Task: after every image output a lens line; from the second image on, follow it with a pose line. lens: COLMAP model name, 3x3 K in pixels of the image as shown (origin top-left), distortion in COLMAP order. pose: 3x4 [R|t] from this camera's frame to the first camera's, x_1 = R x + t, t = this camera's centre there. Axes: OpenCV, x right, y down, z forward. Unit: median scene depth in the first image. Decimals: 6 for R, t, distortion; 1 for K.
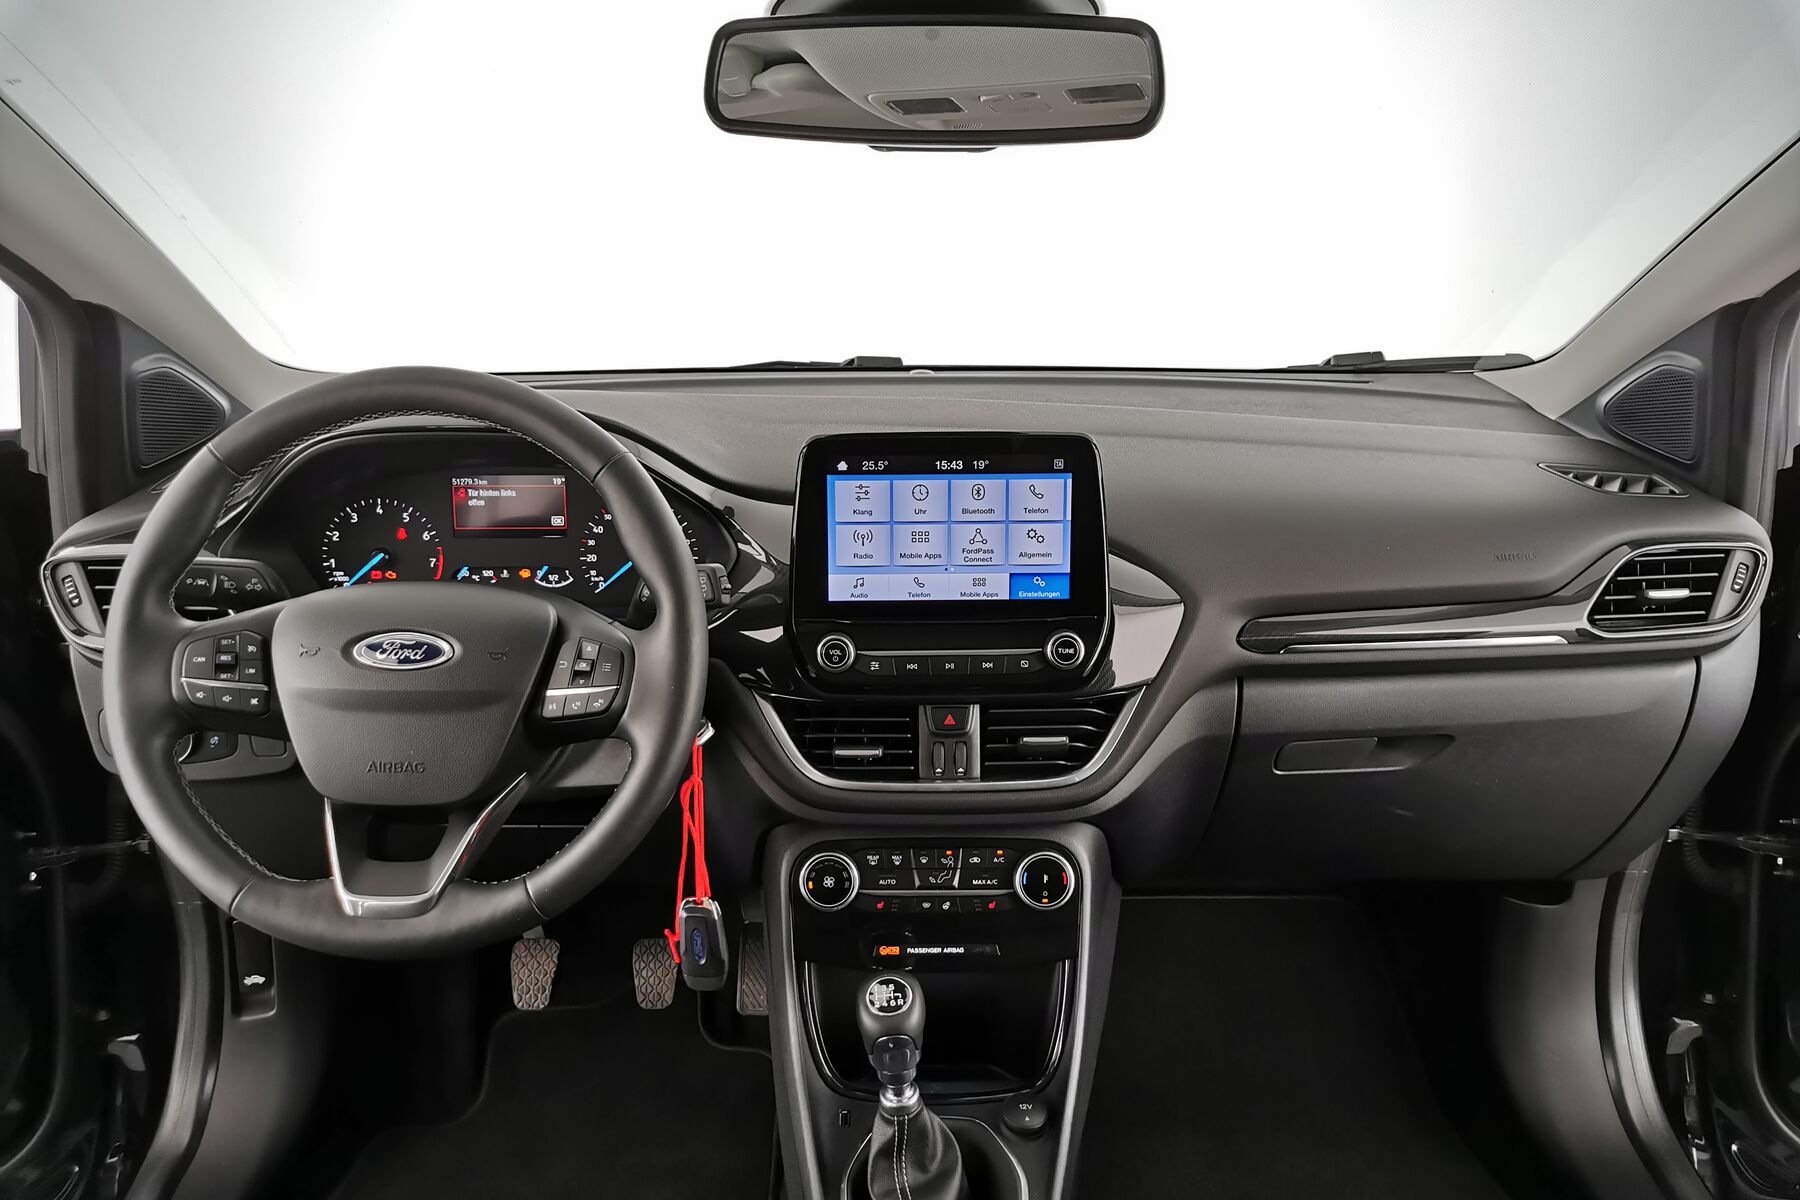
lens RADIAL K [[1402.6, 0, 900.0], [0, 1402.6, 600.0], [0, 0, 1]] dist [0.038454, -0.035757]
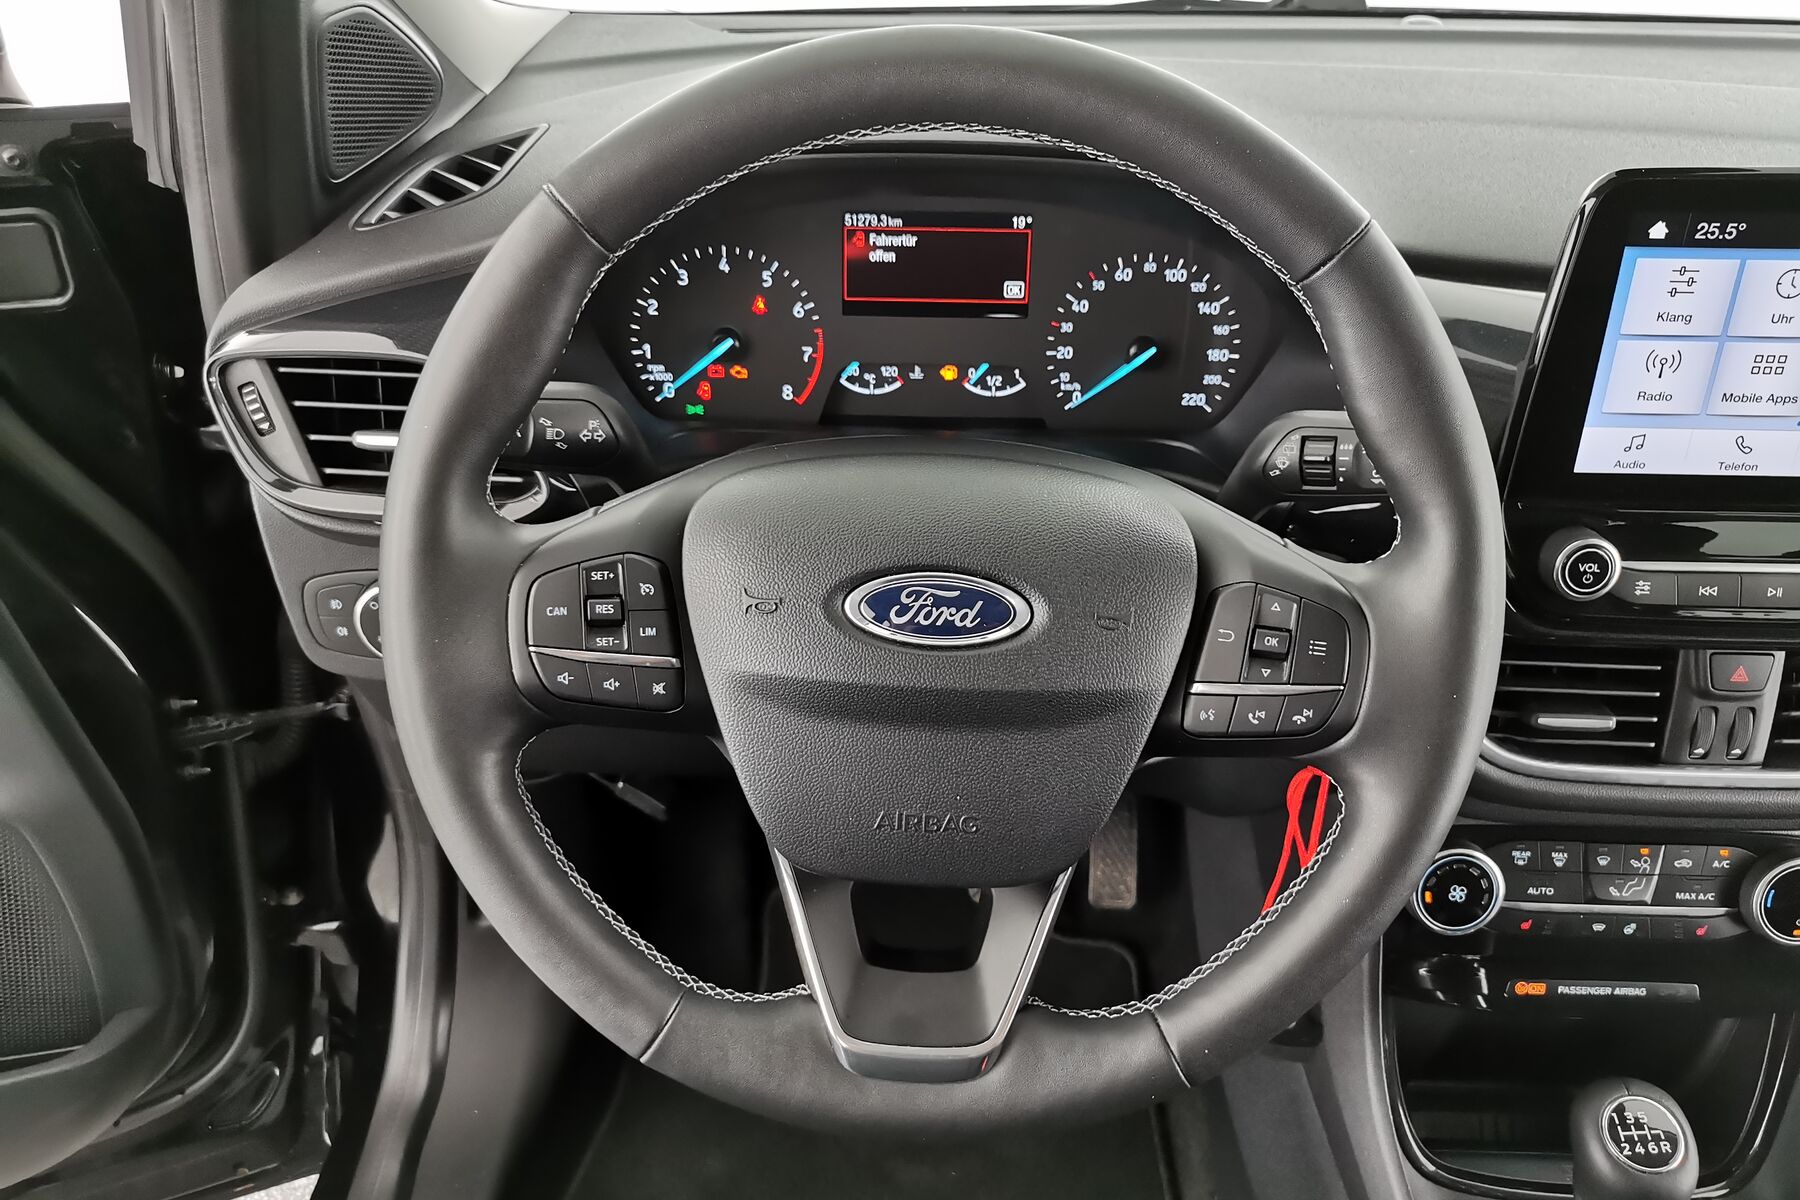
lens RADIAL K [[1411.0, 0, 900.0], [0, 1411.0, 600.0], [0, 0, 1]] dist [0.033514, -0.034535]
pose [[0.999191, 0.030528, -0.026178, -0.305912], [-0.023326, 0.970223, 0.241089, -0.081239], [0.032758, -0.240283, 0.970150, 0.422904]]
